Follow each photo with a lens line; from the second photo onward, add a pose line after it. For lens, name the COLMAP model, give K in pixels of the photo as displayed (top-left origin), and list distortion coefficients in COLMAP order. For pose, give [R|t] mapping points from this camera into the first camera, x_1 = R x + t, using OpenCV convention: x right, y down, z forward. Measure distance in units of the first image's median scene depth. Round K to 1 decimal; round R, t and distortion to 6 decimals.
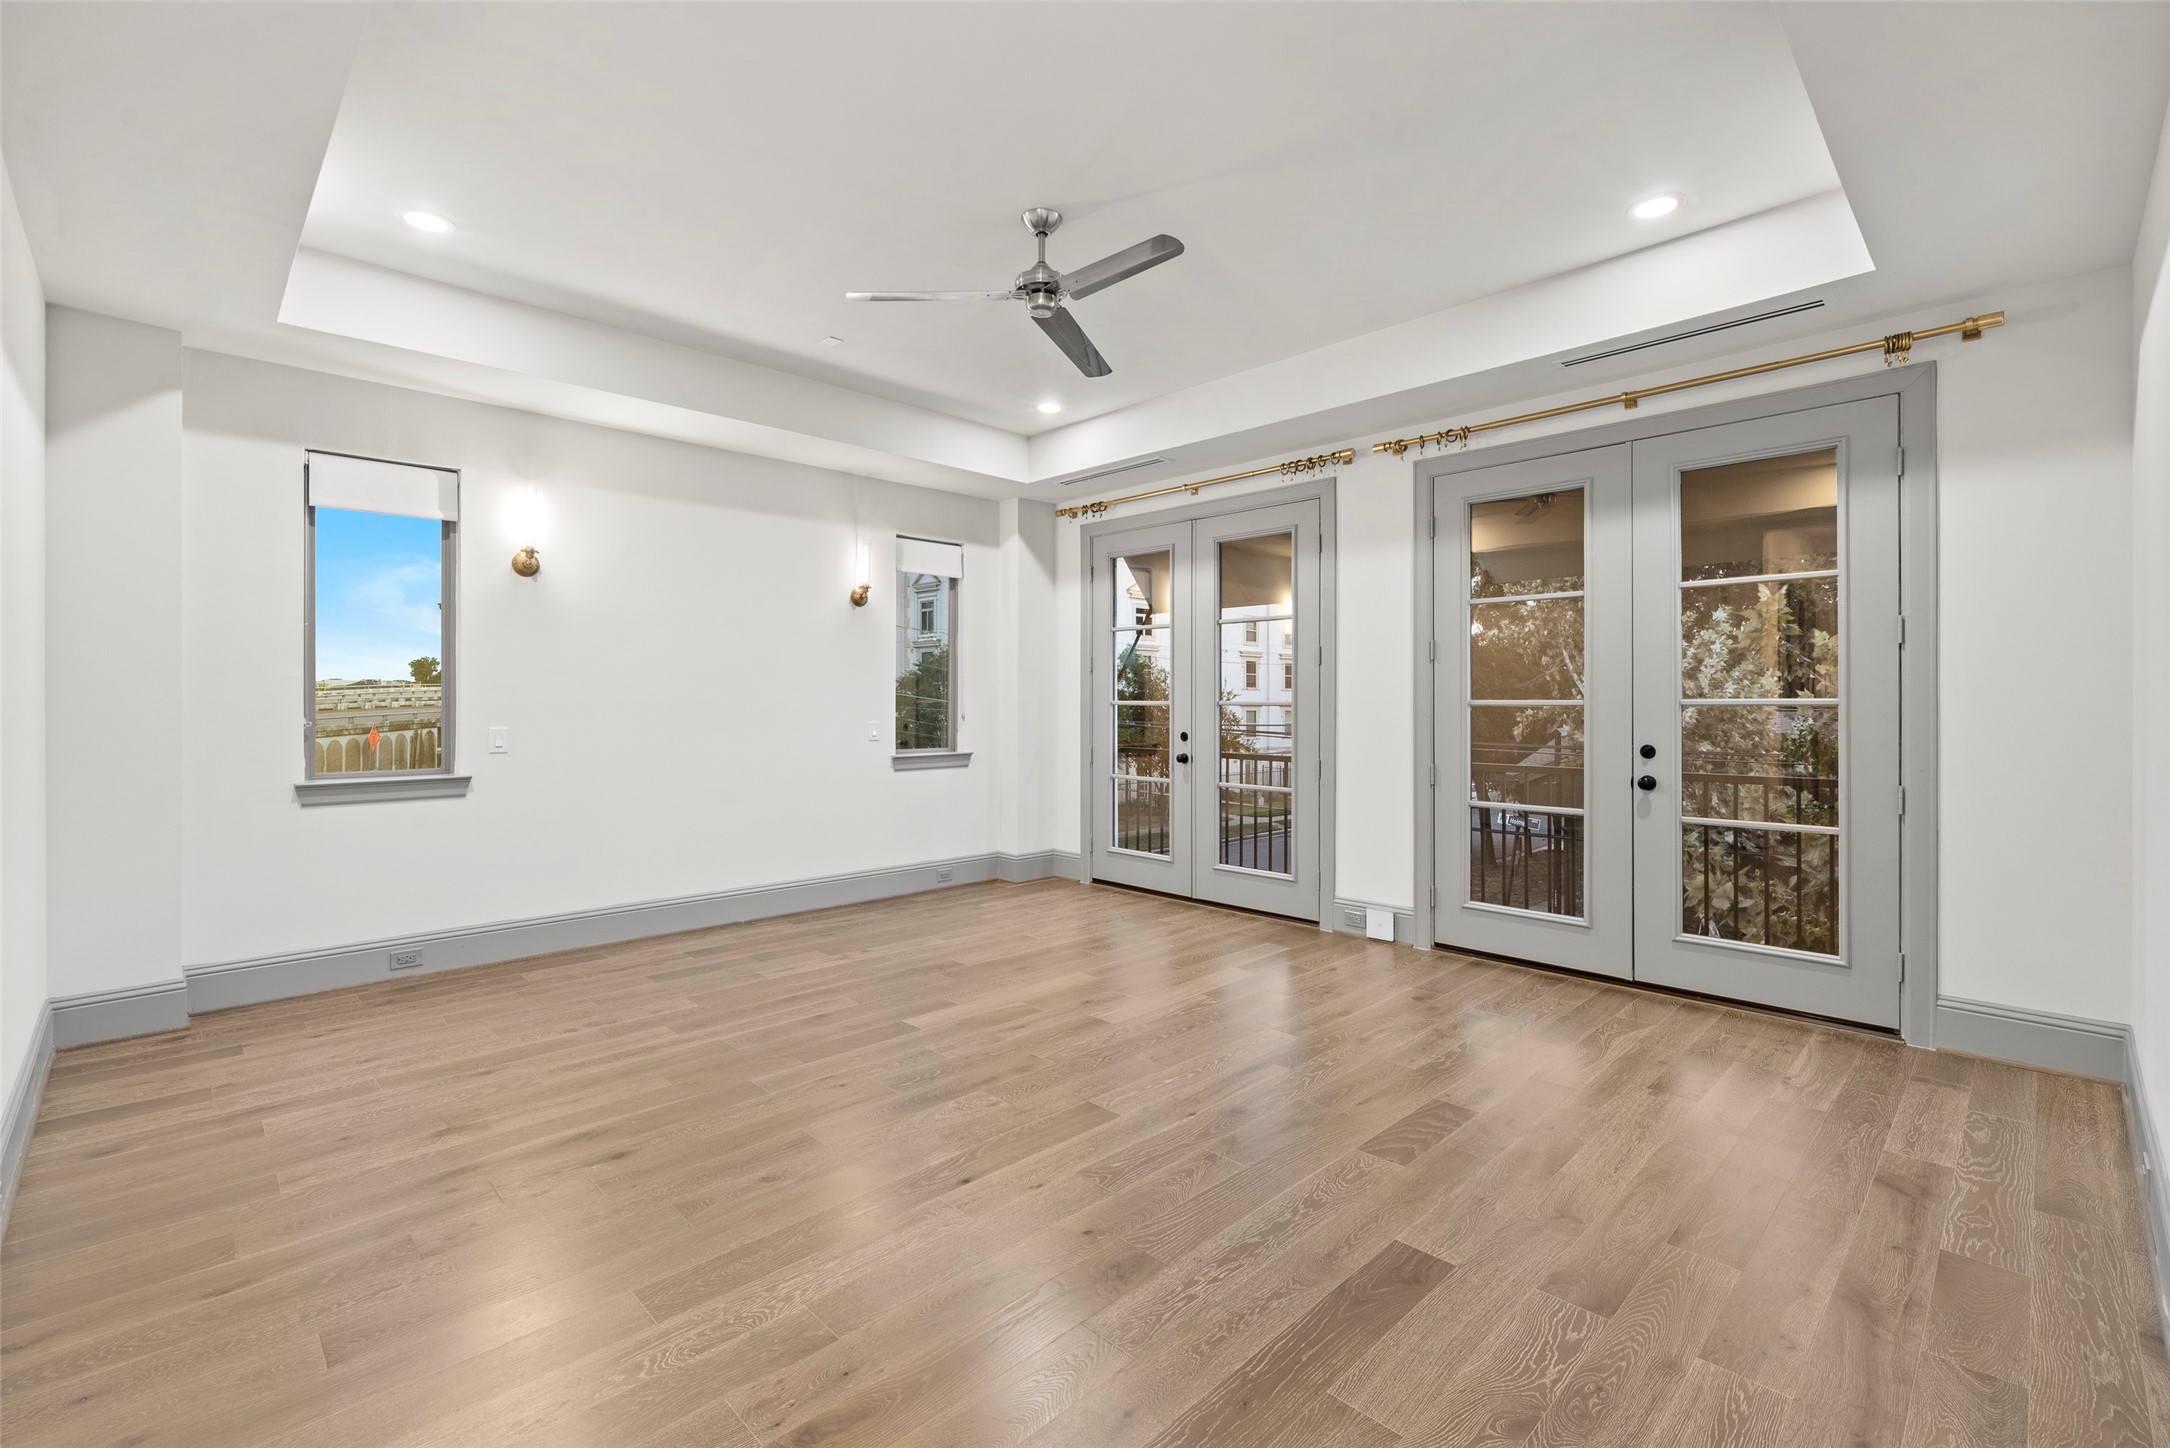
lens RADIAL K [[937.9, 0, 1081.2], [0, 937.9, 706.6], [0, 0, 1]] dist [-0.000687, -0.000856]
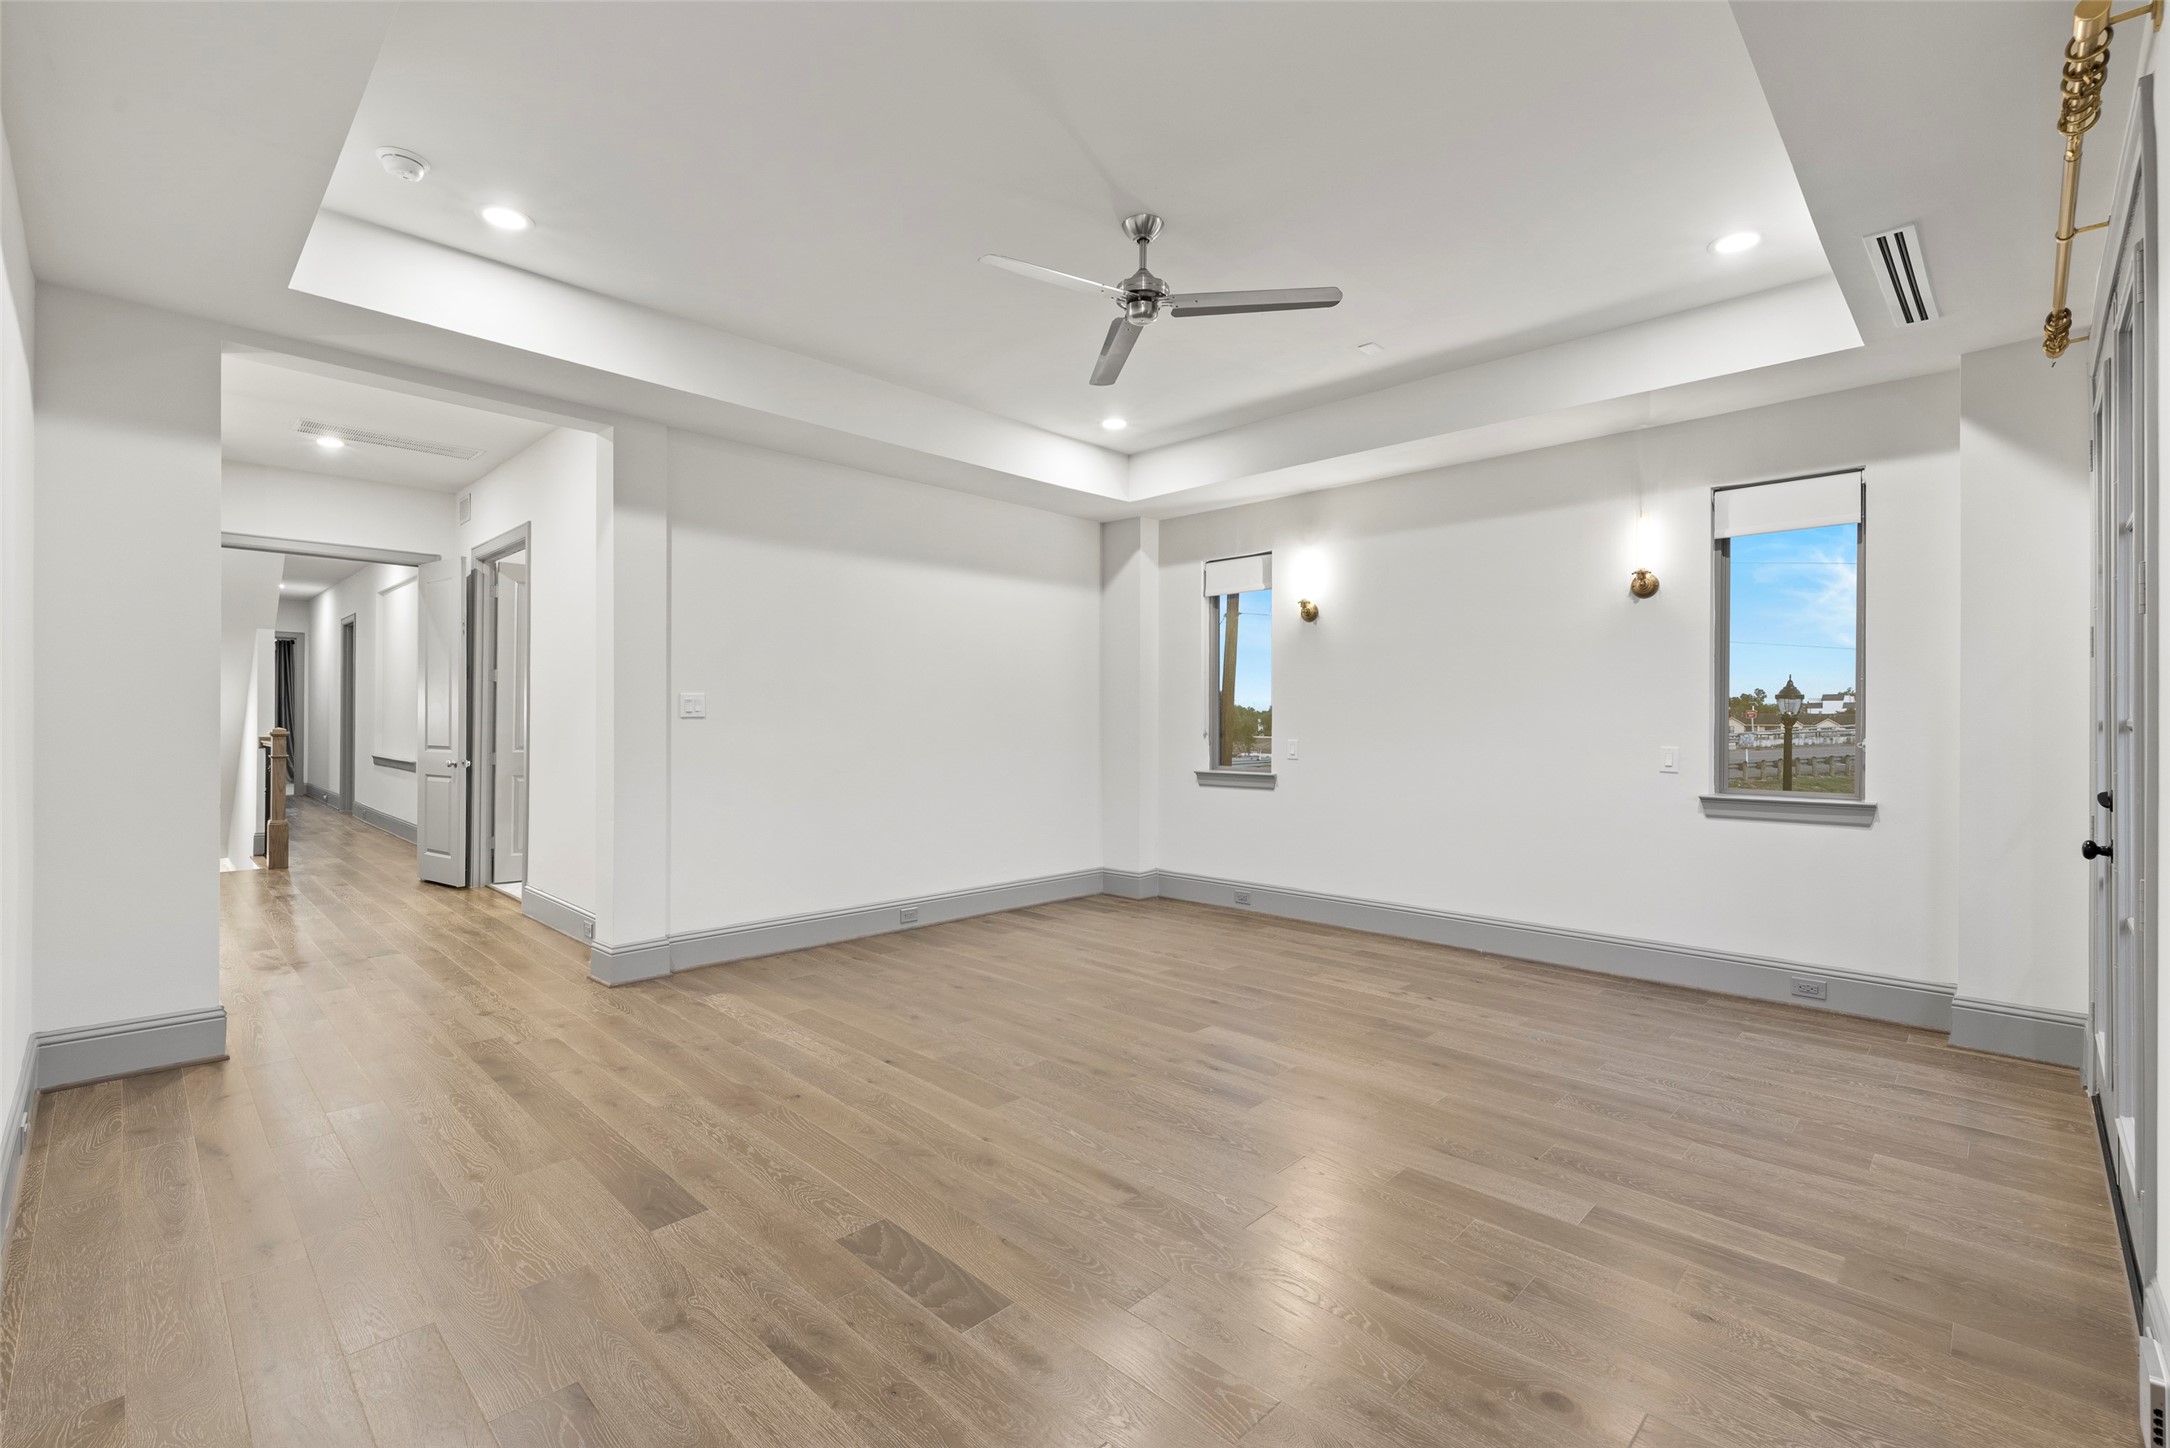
lens RADIAL K [[937.9, 0, 1081.7], [0, 937.9, 724.0], [0, 0, 1]] dist [-0.000687, -0.000856]
pose [[0.027507, 0.003869, -0.999614, 0.812385], [-0.007172, 0.999968, 0.003673, -0.002964], [0.999596, 0.007068, 0.027534, 0.790736]]
